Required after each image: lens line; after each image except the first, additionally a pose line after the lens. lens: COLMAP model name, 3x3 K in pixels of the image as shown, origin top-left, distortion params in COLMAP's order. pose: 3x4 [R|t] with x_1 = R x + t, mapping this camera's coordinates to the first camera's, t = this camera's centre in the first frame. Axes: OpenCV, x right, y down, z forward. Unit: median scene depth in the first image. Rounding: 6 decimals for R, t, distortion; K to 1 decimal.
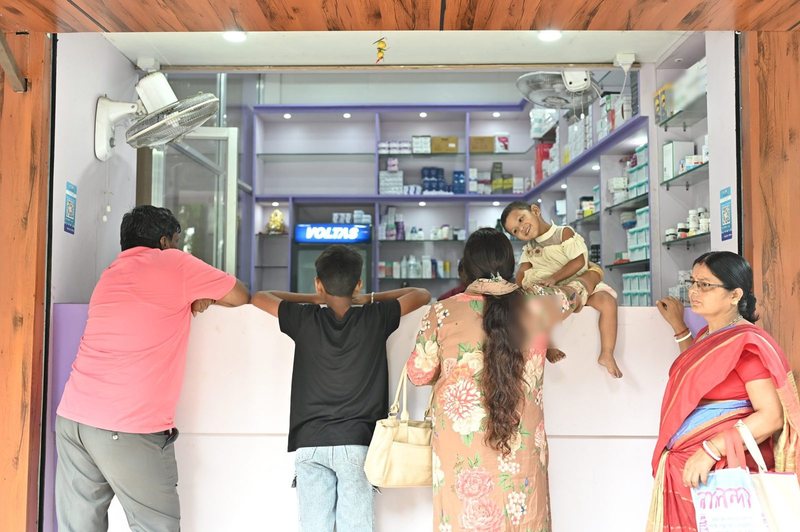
lens RADIAL K [[743.6, 0, 400.0], [0, 743.6, 266.0], [0, 0, 1]] dist [-0.012789, -0.004145]
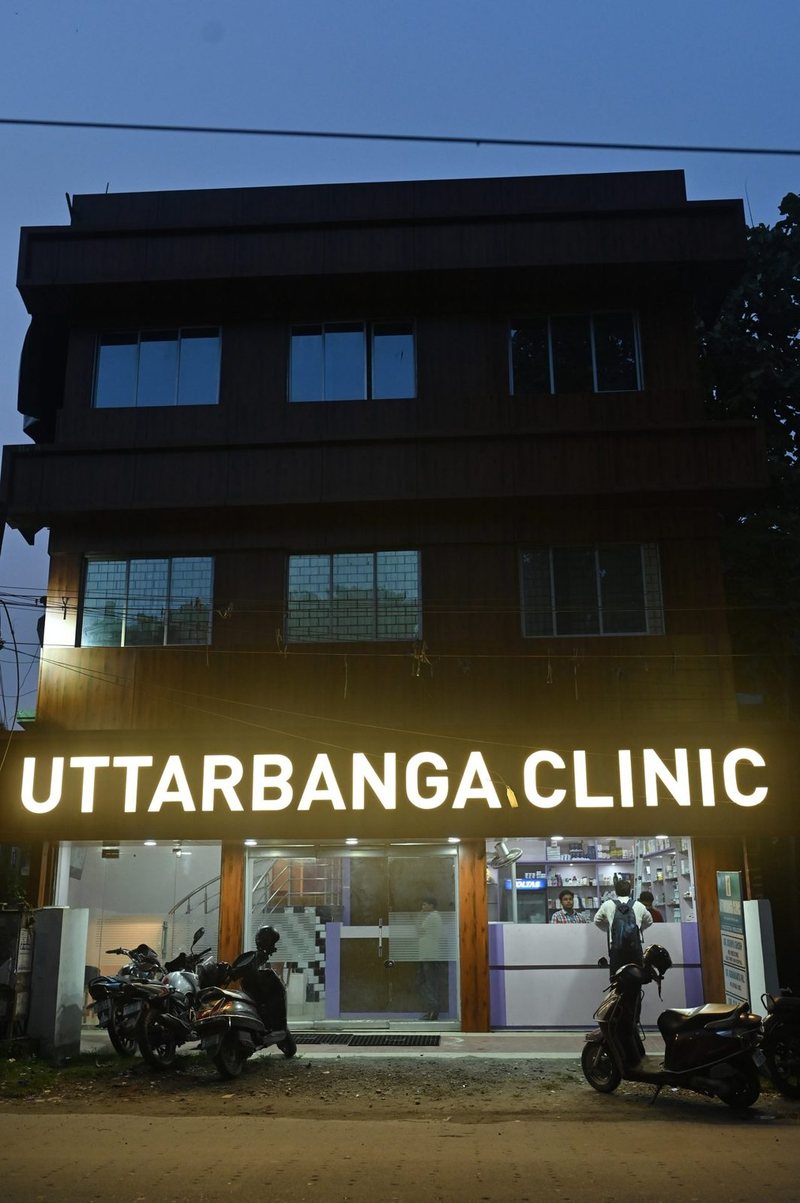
lens RADIAL K [[1118.2, 0, 400.0], [0, 1118.2, 601.5], [0, 0, 1]] dist [-0.012789, -0.004145]
pose [[0.999254, -0.021624, -0.031988, -0.281641], [0.013672, 0.972945, -0.230630, -0.087081], [0.036110, 0.230021, 0.972516, -1.759806]]
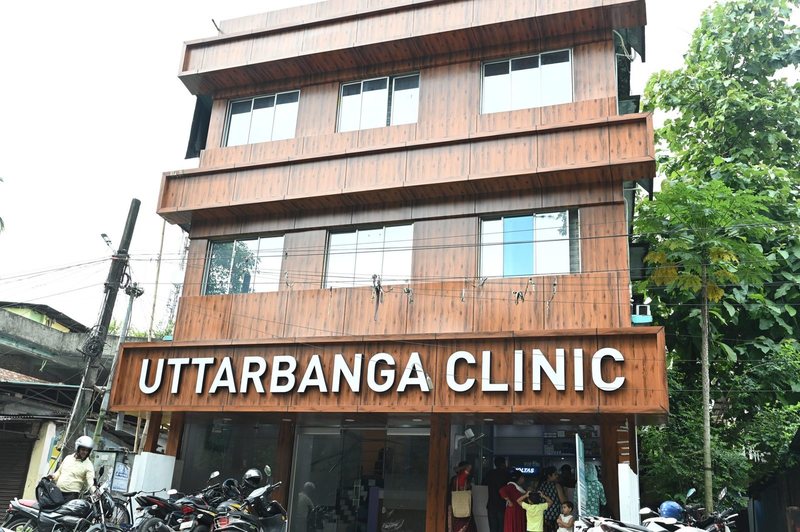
lens RADIAL K [[743.6, 0, 400.0], [0, 743.6, 266.0], [0, 0, 1]] dist [-0.012789, -0.004145]
pose [[0.949338, -0.065662, -0.307320, 0.315602], [-0.033525, 0.951186, -0.306792, 0.080936], [0.312463, 0.301553, 0.900796, -1.549611]]
